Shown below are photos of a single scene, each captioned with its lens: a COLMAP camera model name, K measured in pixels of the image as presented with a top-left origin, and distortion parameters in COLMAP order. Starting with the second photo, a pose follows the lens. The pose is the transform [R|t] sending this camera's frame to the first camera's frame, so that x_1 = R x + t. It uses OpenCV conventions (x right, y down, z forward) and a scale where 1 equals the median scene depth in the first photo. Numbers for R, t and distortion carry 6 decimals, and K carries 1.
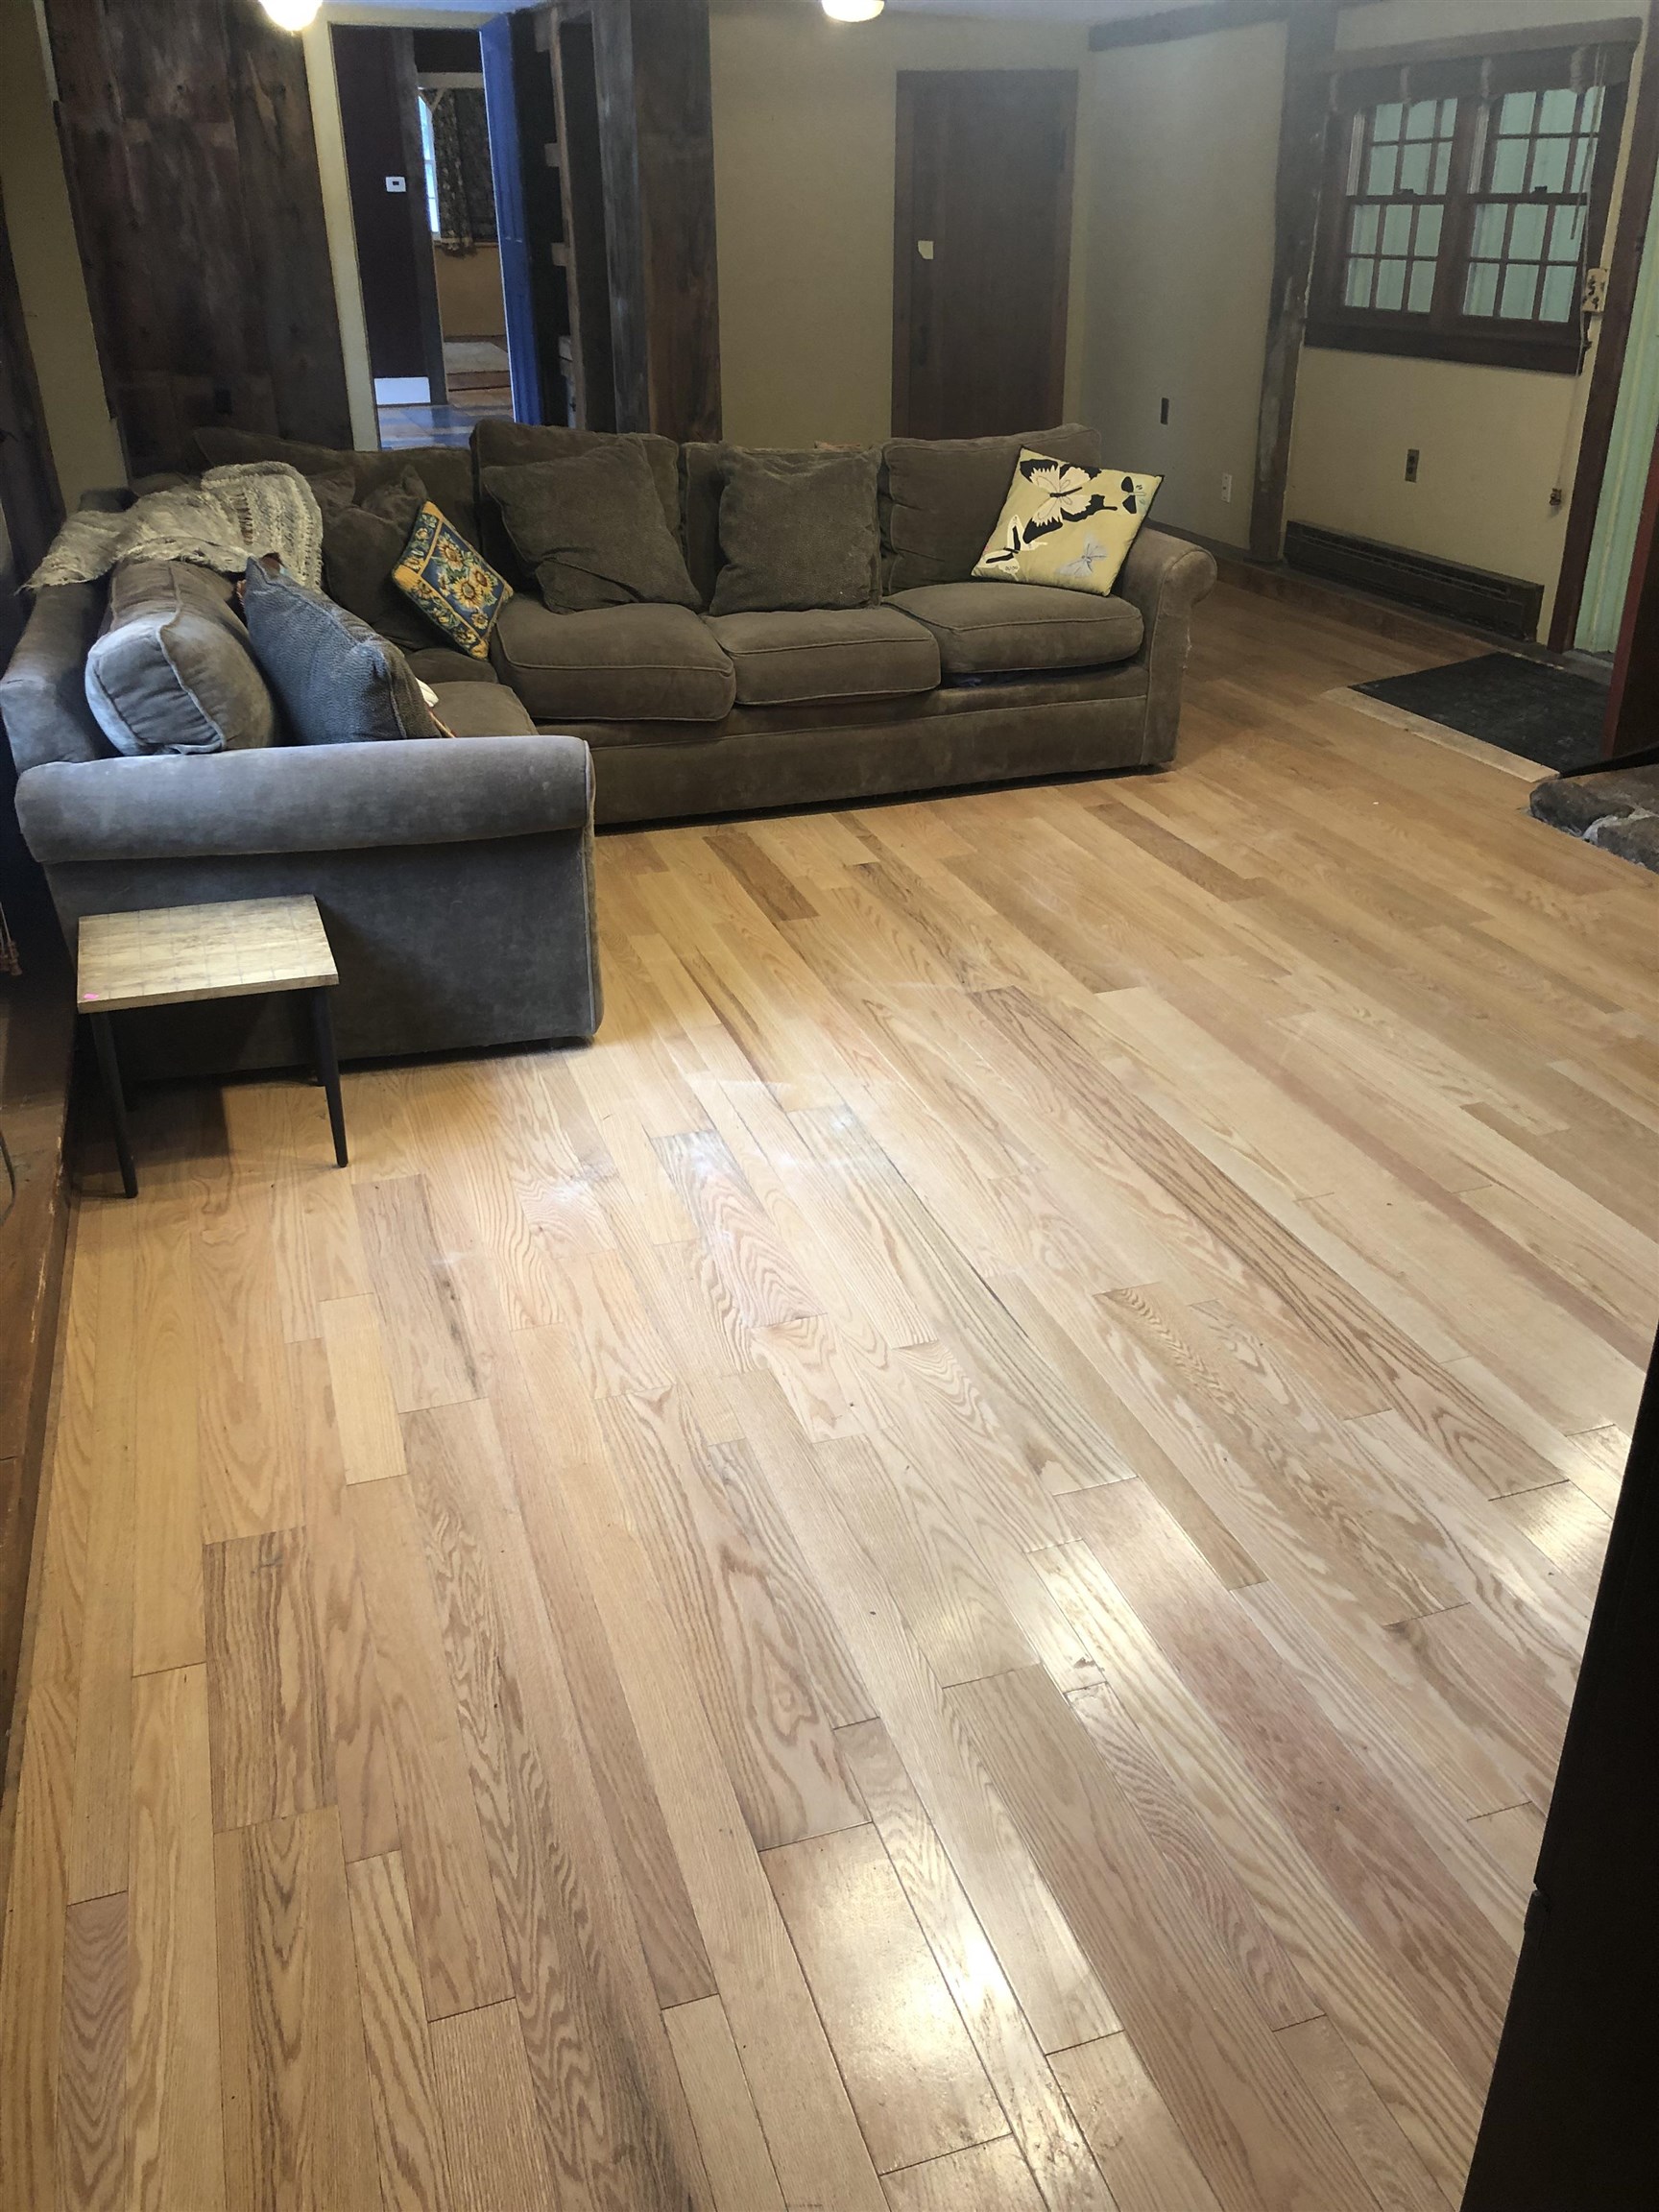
lens RADIAL K [[1796.8, 0, 829.6], [0, 1796.8, 1113.2], [0, 0, 1]] dist [0.008083, -0.006115]
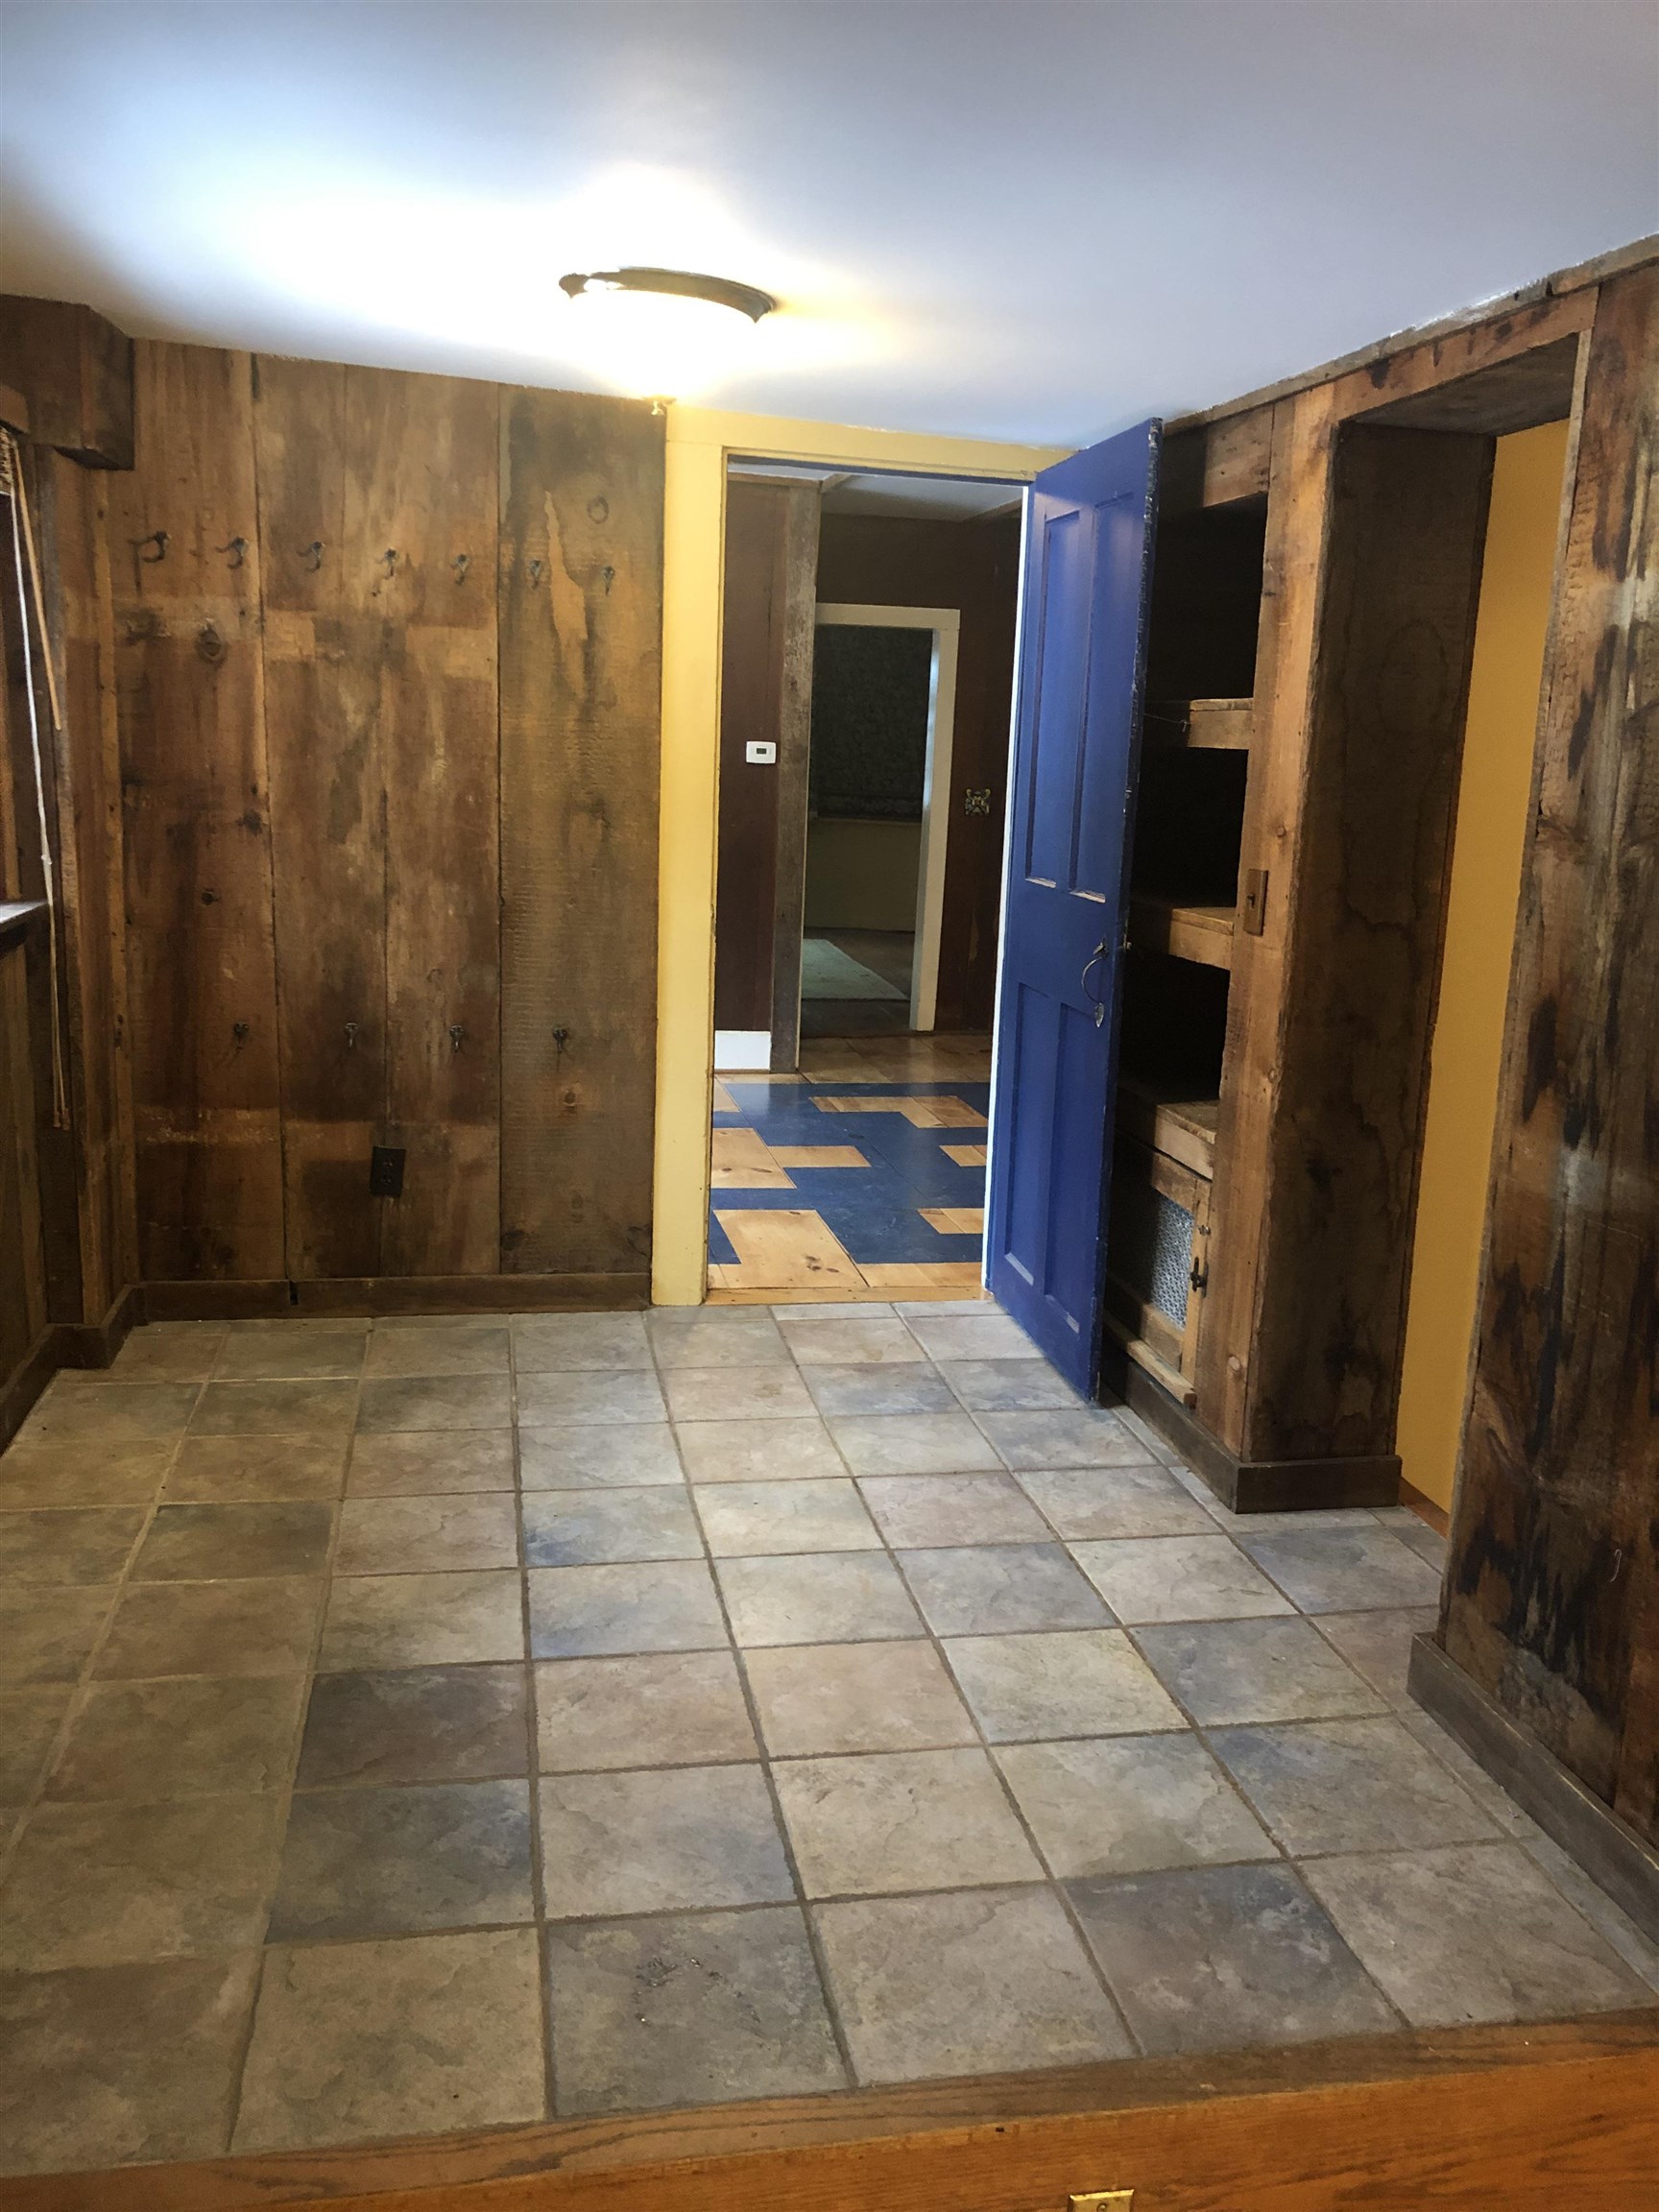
lens RADIAL K [[1796.8, 0, 830.4], [0, 1796.8, 1105.2], [0, 0, 1]] dist [0.008083, -0.006115]
pose [[0.990412, 0.072274, -0.117729, -0.182019], [-0.101984, 0.957382, -0.270219, -0.316136], [0.093181, 0.279635, 0.955574, 0.598592]]
